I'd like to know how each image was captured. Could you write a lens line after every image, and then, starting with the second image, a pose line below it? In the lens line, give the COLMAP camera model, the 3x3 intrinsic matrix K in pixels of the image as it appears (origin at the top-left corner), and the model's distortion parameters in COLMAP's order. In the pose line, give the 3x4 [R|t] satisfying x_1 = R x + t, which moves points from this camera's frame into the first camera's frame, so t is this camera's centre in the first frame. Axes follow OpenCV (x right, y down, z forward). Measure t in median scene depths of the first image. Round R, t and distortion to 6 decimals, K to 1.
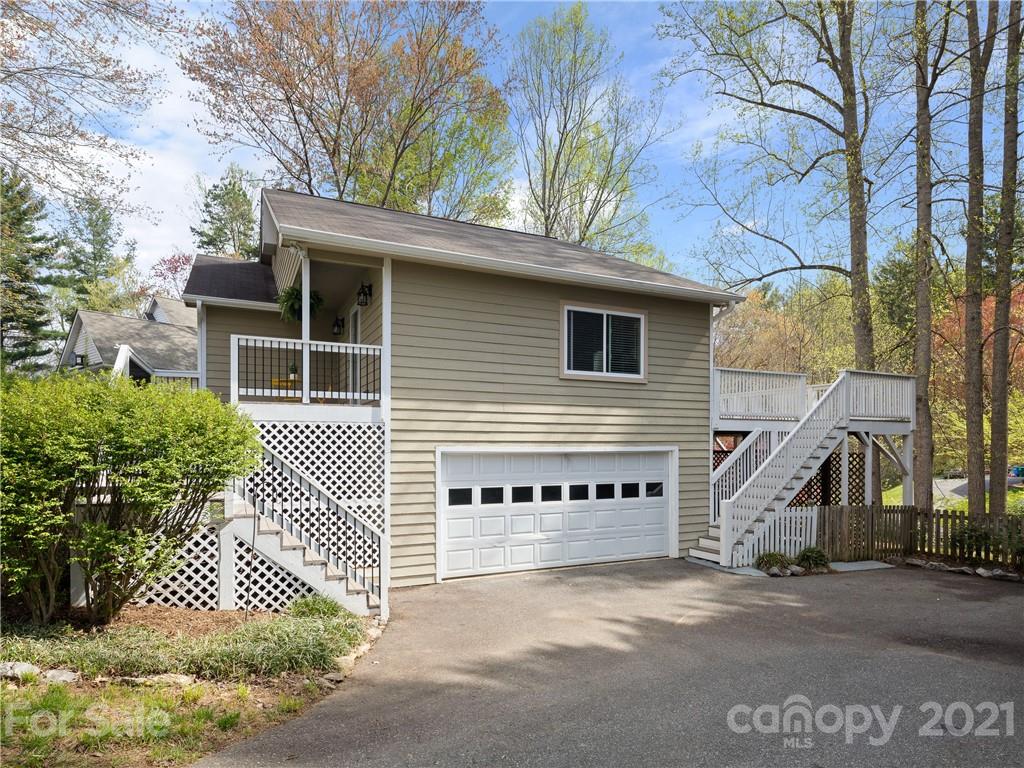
lens RADIAL K [[554.8, 0, 506.5], [0, 554.8, 454.6], [0, 0, 1]] dist [0.003255, 0.000443]
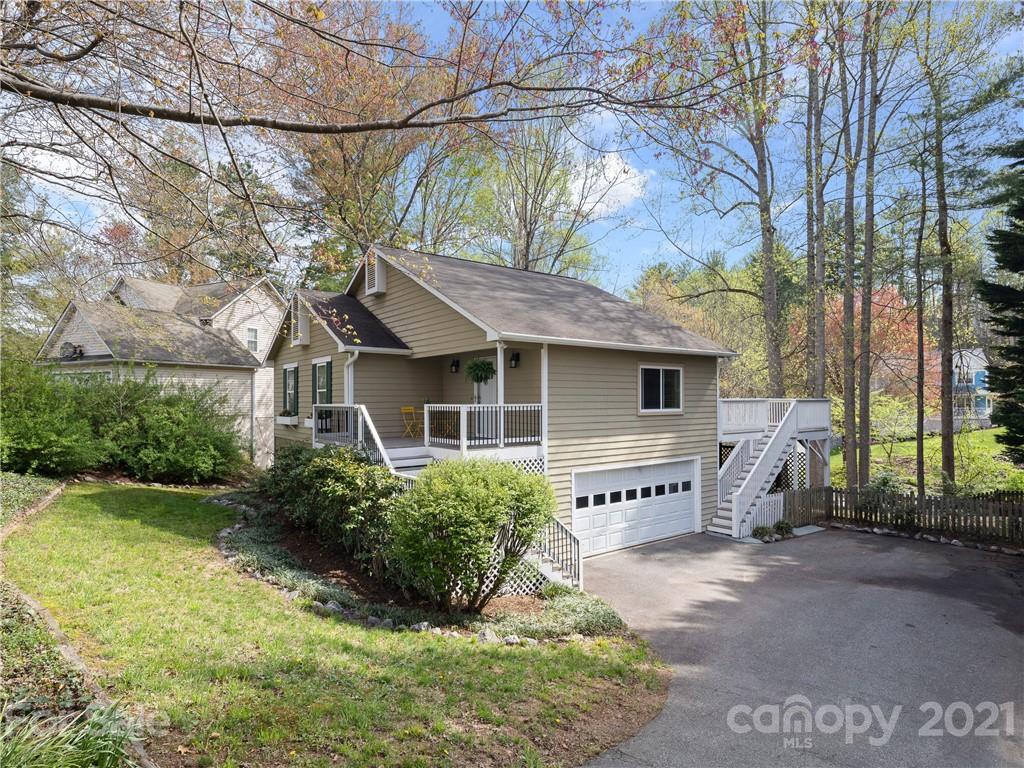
lens RADIAL K [[546.3, 0, 514.6], [0, 546.3, 406.8], [0, 0, 1]] dist [0.001137, -0.000530]
pose [[0.978223, -0.007352, 0.207427, -0.495144], [0.007083, 0.999973, 0.002037, -0.159712], [-0.207437, -0.000523, 0.978248, -0.319763]]
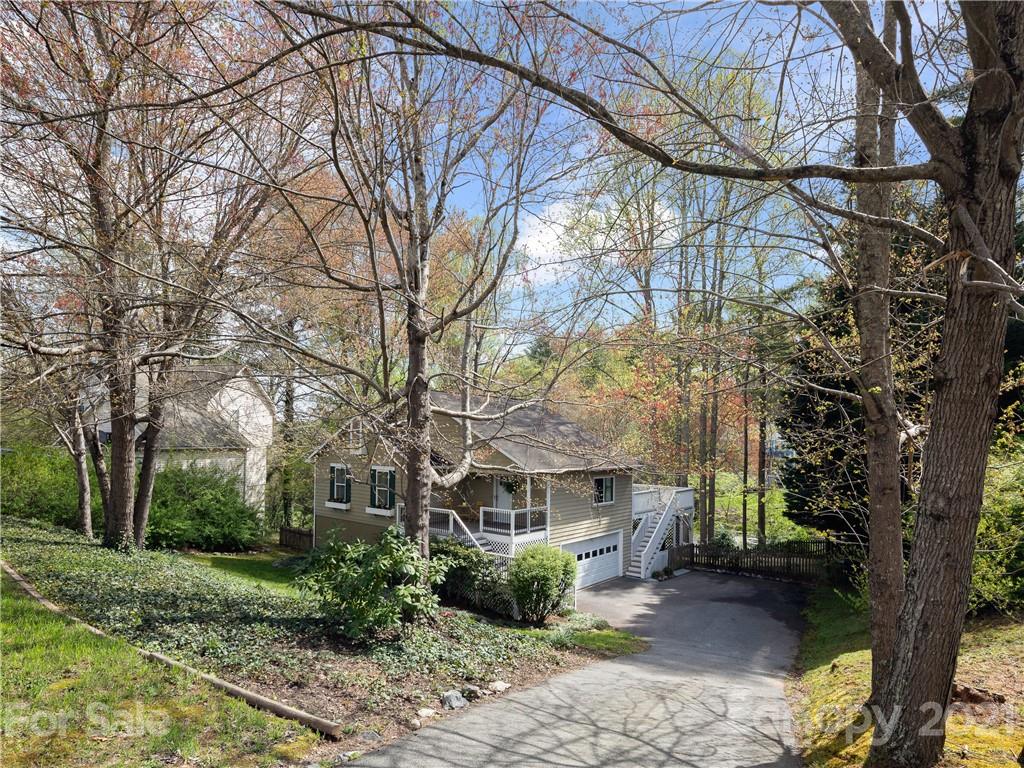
lens RADIAL K [[554.8, 0, 506.5], [0, 554.8, 454.6], [0, 0, 1]] dist [0.003255, 0.000443]
pose [[0.907998, 0.001255, 0.418973, -1.197965], [-0.008933, 0.999826, 0.016364, -0.387716], [-0.418879, -0.018601, 0.907851, -0.982010]]
